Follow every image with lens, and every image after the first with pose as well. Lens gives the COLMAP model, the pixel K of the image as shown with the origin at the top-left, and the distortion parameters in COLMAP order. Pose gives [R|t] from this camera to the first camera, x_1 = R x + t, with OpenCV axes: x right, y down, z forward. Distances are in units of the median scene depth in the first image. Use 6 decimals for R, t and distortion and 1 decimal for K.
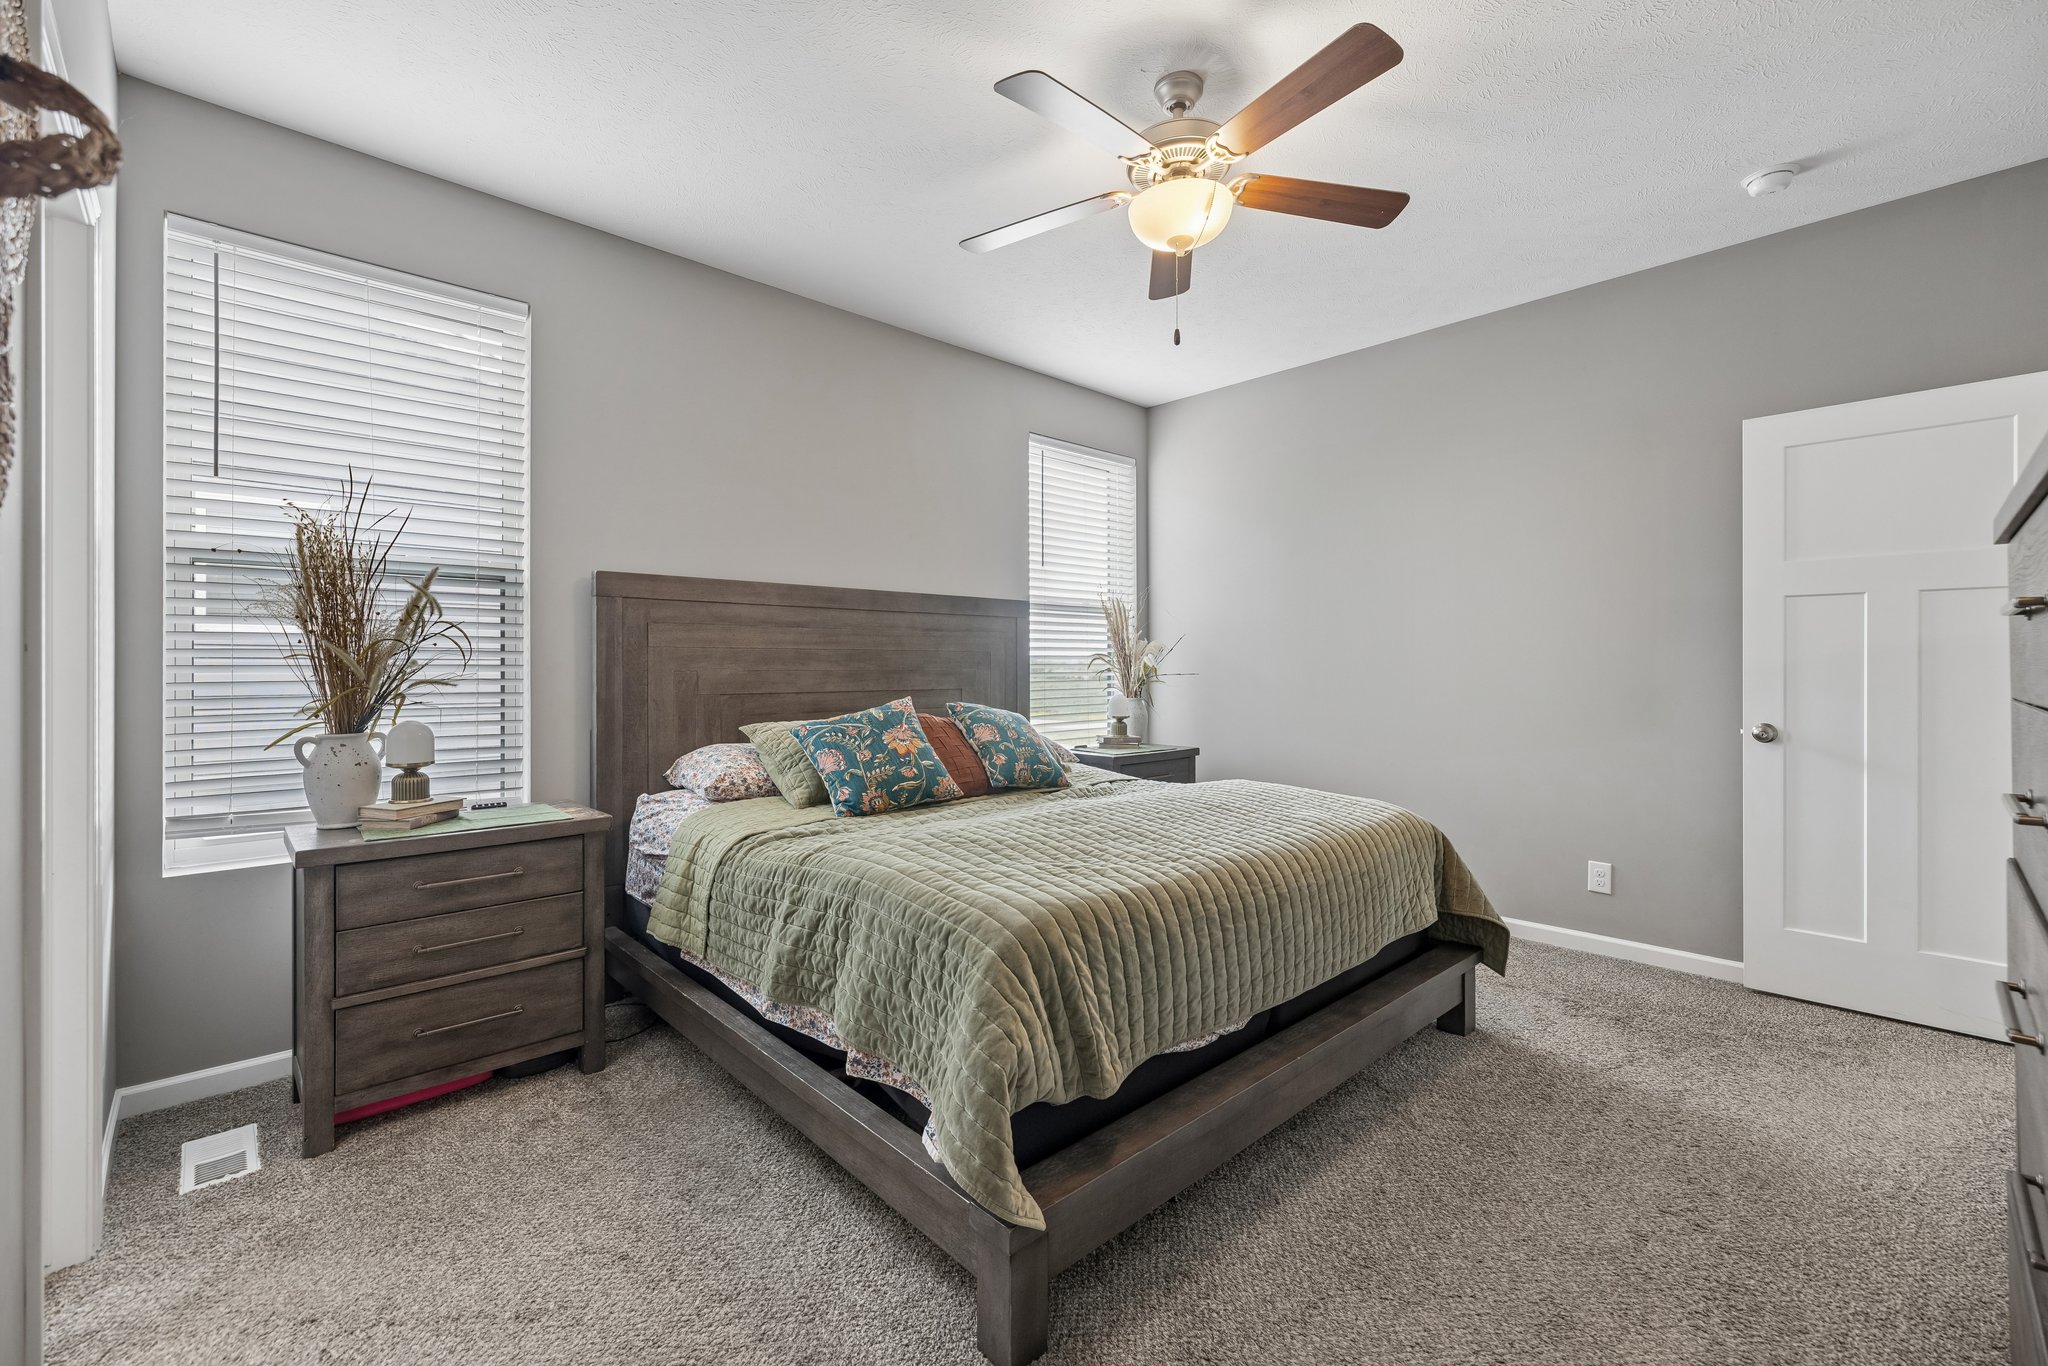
lens RADIAL K [[854.6, 0, 1016.7], [0, 854.6, 672.7], [0, 0, 1]] dist [0.000684, 0.000003]
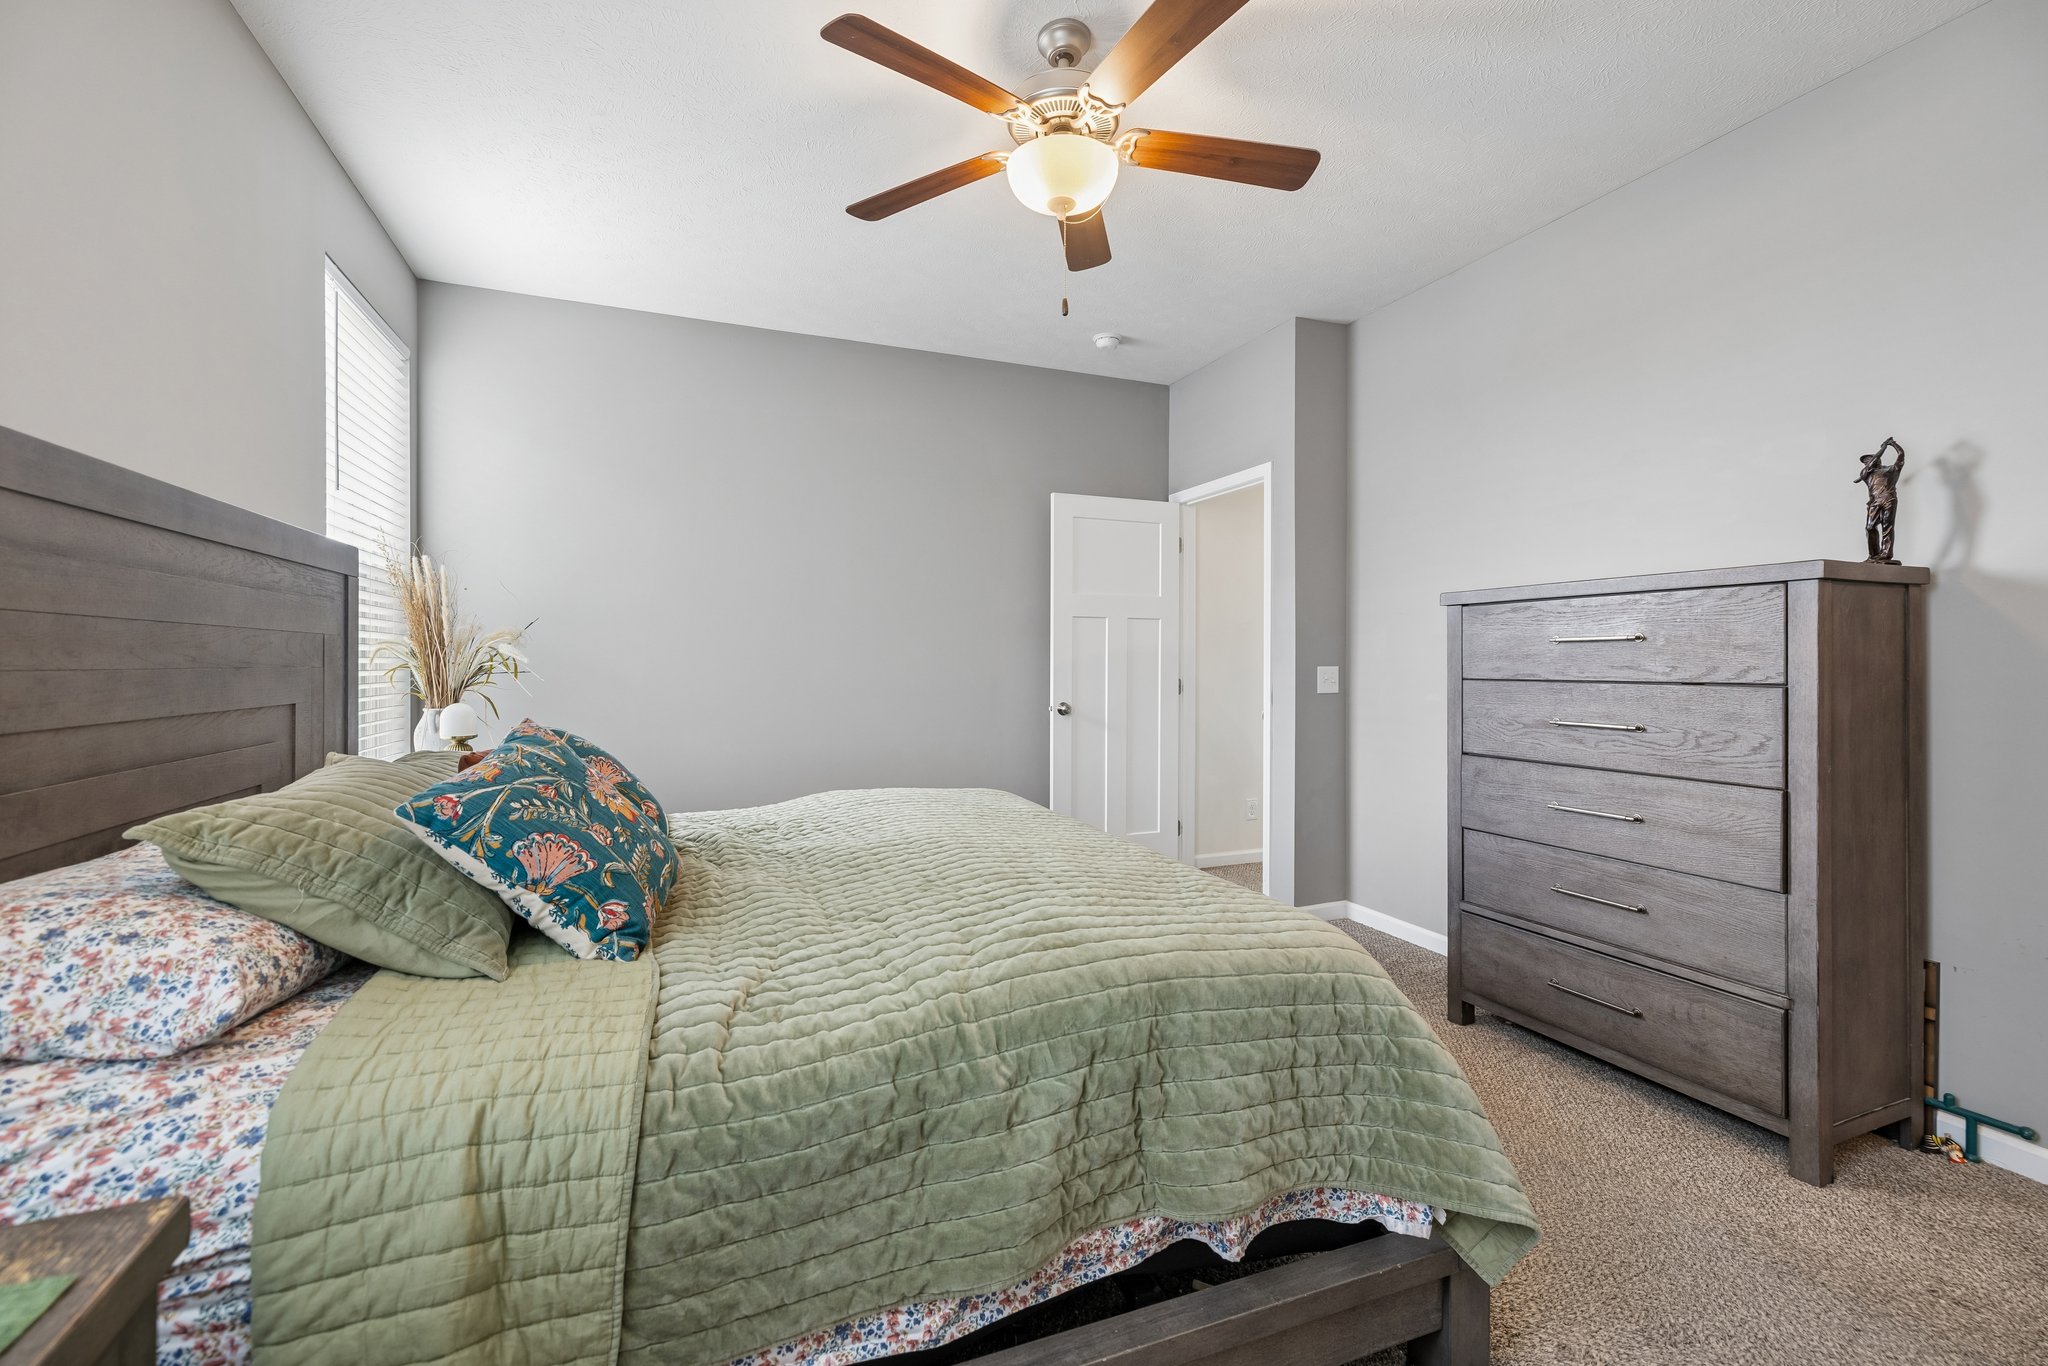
lens RADIAL K [[854.6, 0, 1016.7], [0, 854.6, 672.7], [0, 0, 1]] dist [0.000684, 0.000003]
pose [[0.363592, -0.008742, 0.931517, -0.555403], [0.004287, 0.999961, 0.007711, -0.003005], [-0.931549, 0.001190, 0.363615, 0.567881]]
